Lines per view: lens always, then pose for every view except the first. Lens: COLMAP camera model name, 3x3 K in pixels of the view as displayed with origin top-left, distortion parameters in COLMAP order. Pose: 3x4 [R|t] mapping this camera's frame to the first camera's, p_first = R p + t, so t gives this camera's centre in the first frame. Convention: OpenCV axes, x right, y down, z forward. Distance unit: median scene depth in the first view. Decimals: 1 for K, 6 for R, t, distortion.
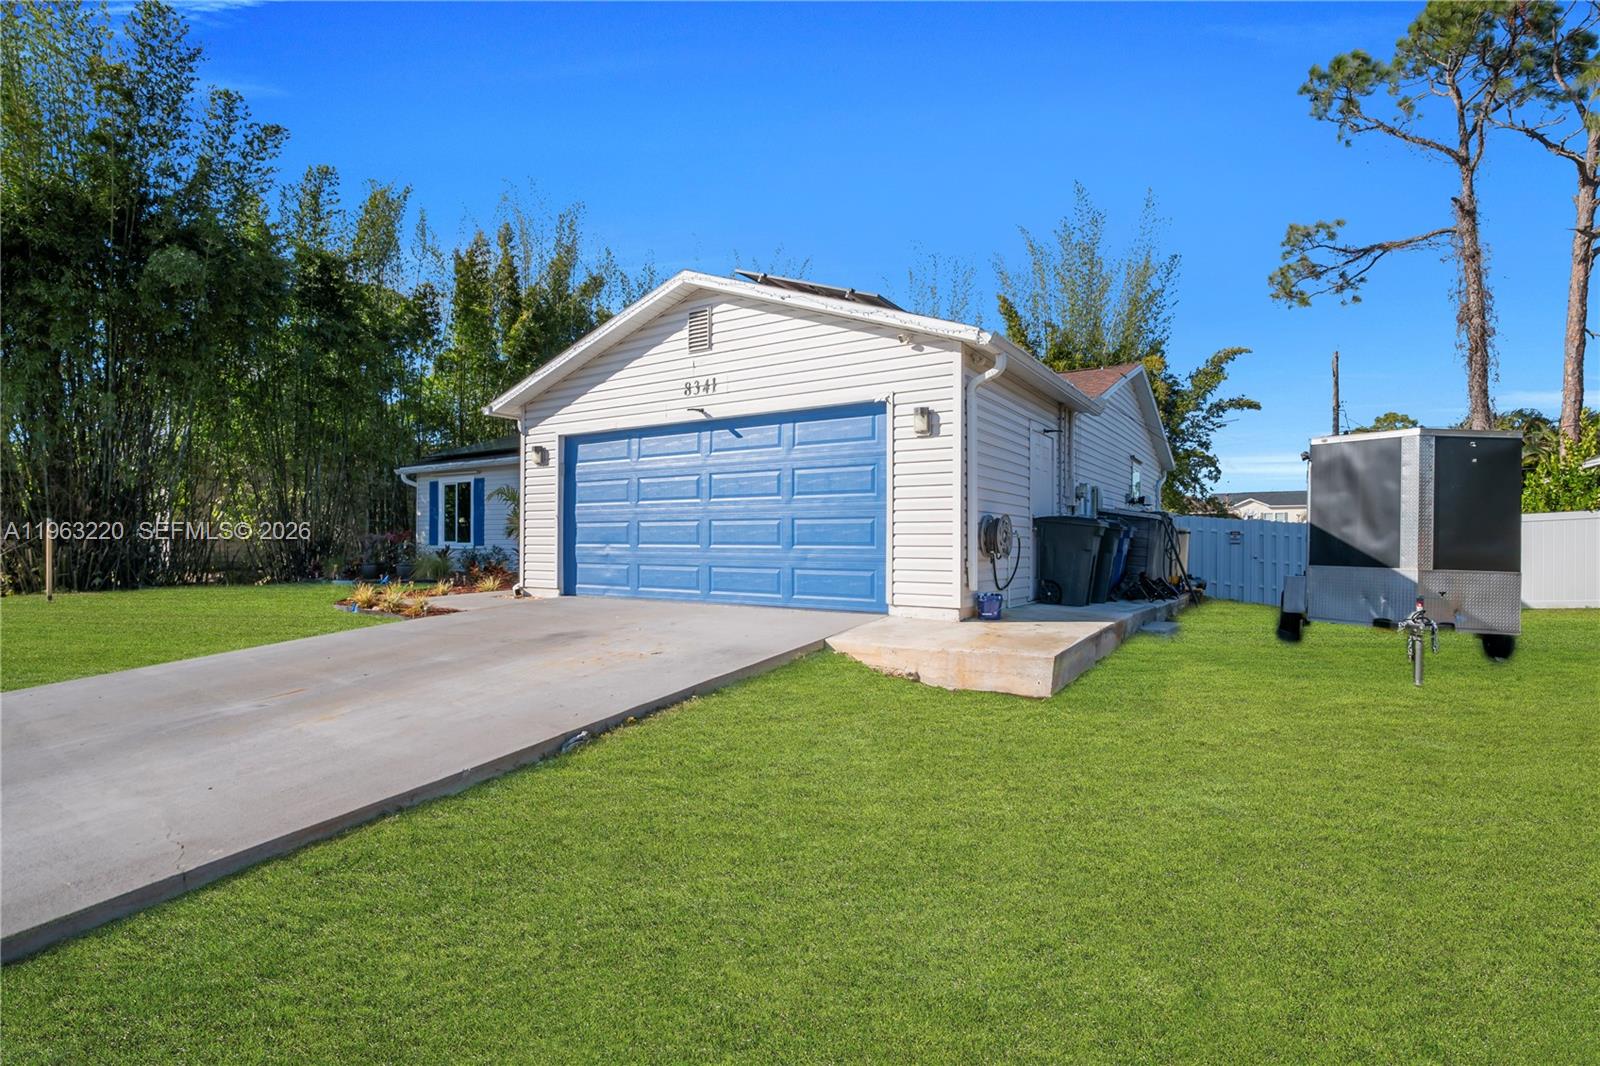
lens RADIAL K [[768.9, 0, 806.6], [0, 768.9, 539.4], [0, 0, 1]] dist [-0.035737, 0.003755]
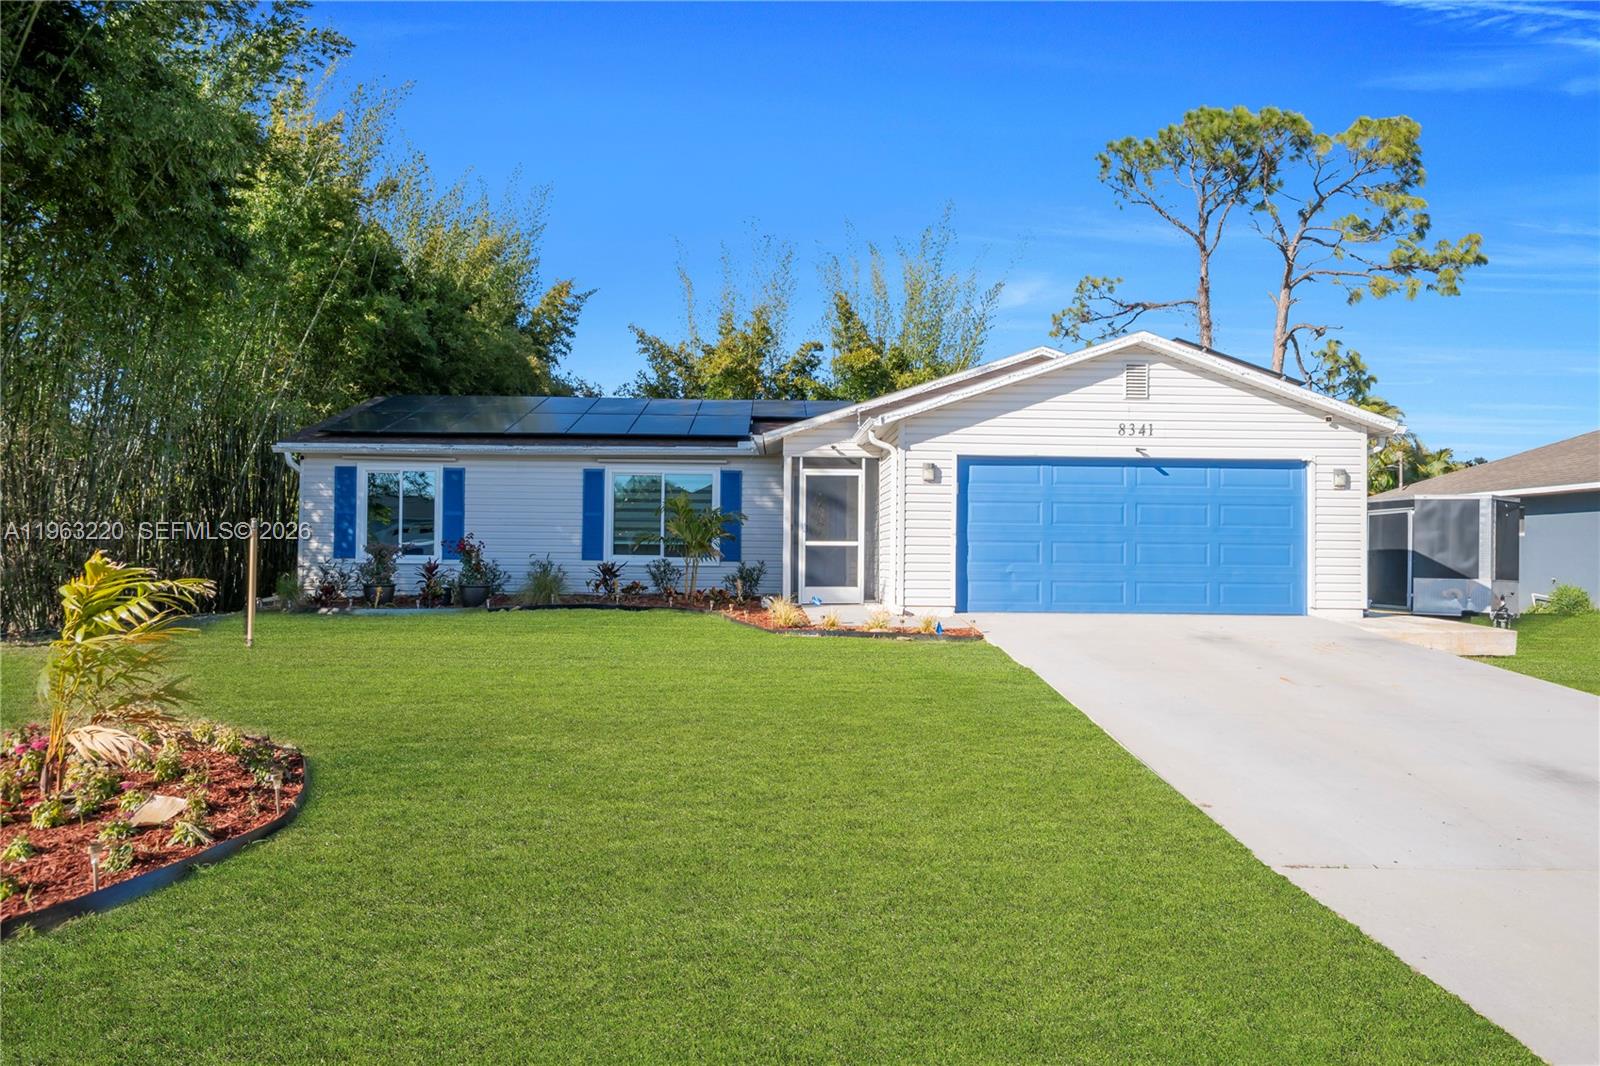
lens RADIAL K [[1003.7, 0, 802.2], [0, 1003.7, 542.4], [0, 0, 1]] dist [-0.003799, 0.008730]
pose [[0.826151, 0.011987, 0.563321, -1.242856], [-0.009244, 0.999927, -0.007721, -0.008001], [-0.563373, 0.001172, 0.826202, 0.015941]]
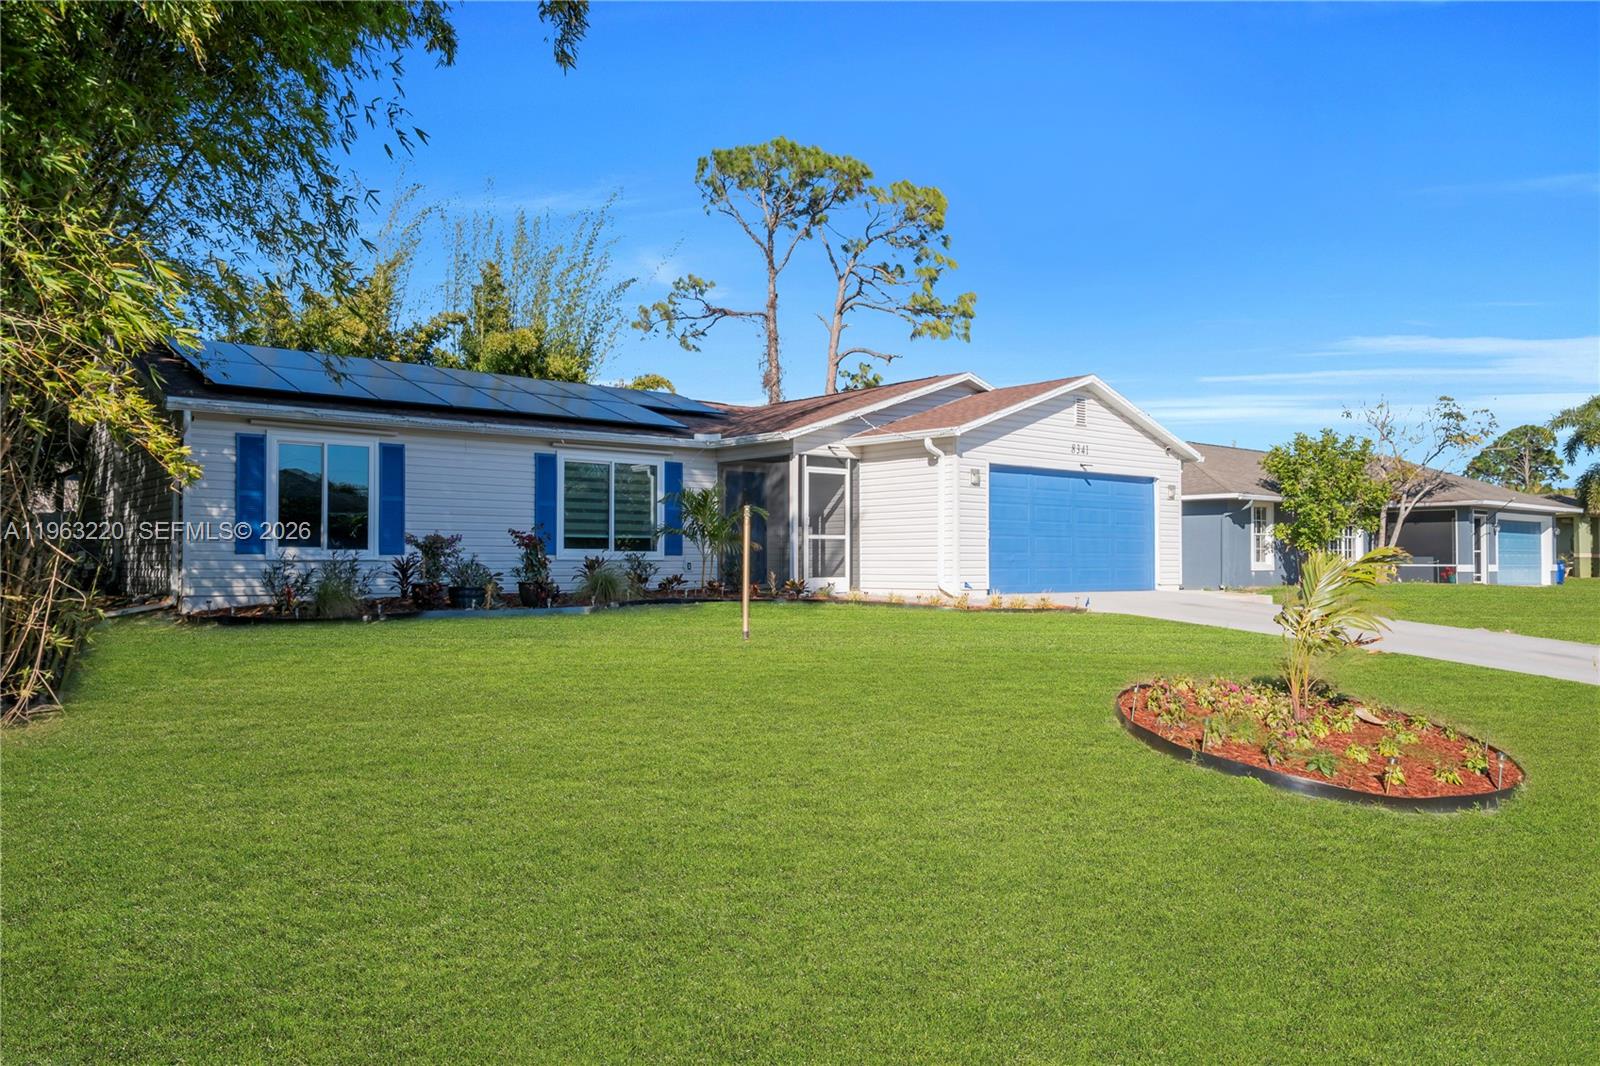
lens RADIAL K [[1108.0, 0, 797.3], [0, 1108.0, 568.7], [0, 0, 1]] dist [0.011593, 0.000590]
pose [[0.300653, -0.011972, 0.953658, -2.096504], [-0.004695, 0.999891, 0.014032, 0.008255], [-0.953722, -0.008696, 0.300564, 0.761471]]
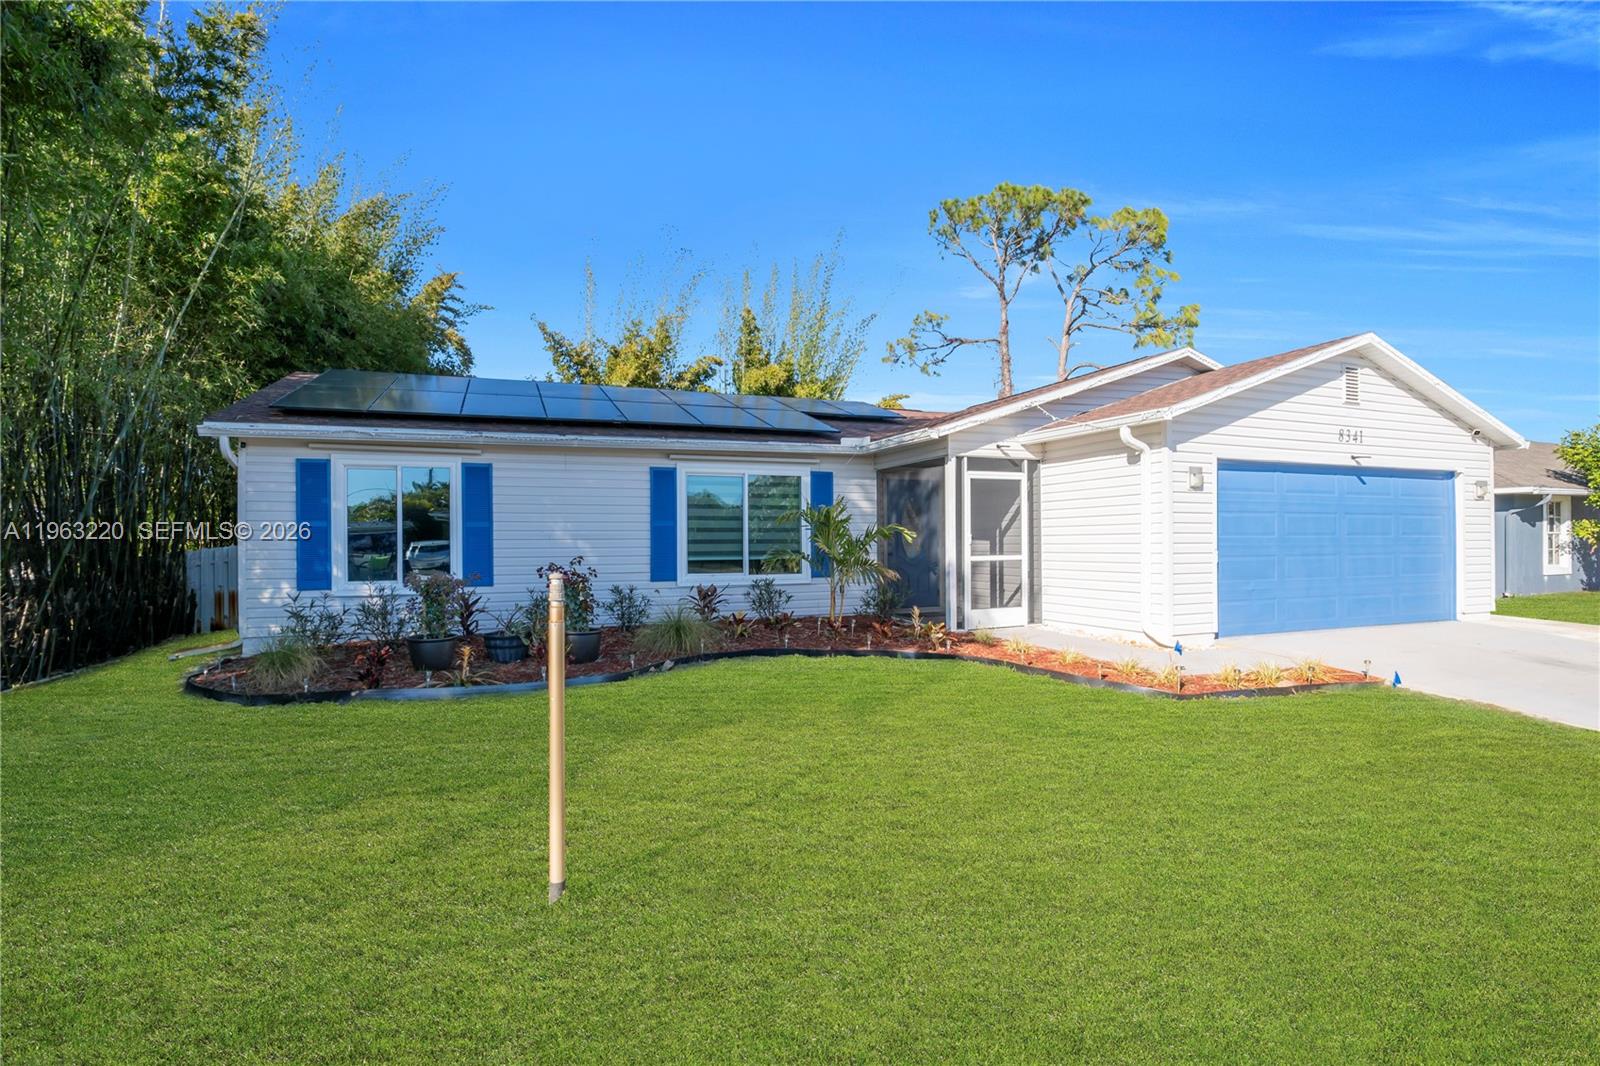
lens RADIAL K [[768.9, 0, 807.7], [0, 768.9, 544.2], [0, 0, 1]] dist [-0.035737, 0.003755]
pose [[0.585149, -0.011335, 0.810847, -1.310706], [0.005017, 0.999934, 0.010357, -0.048468], [-0.810911, -0.001992, 0.585167, 0.870961]]
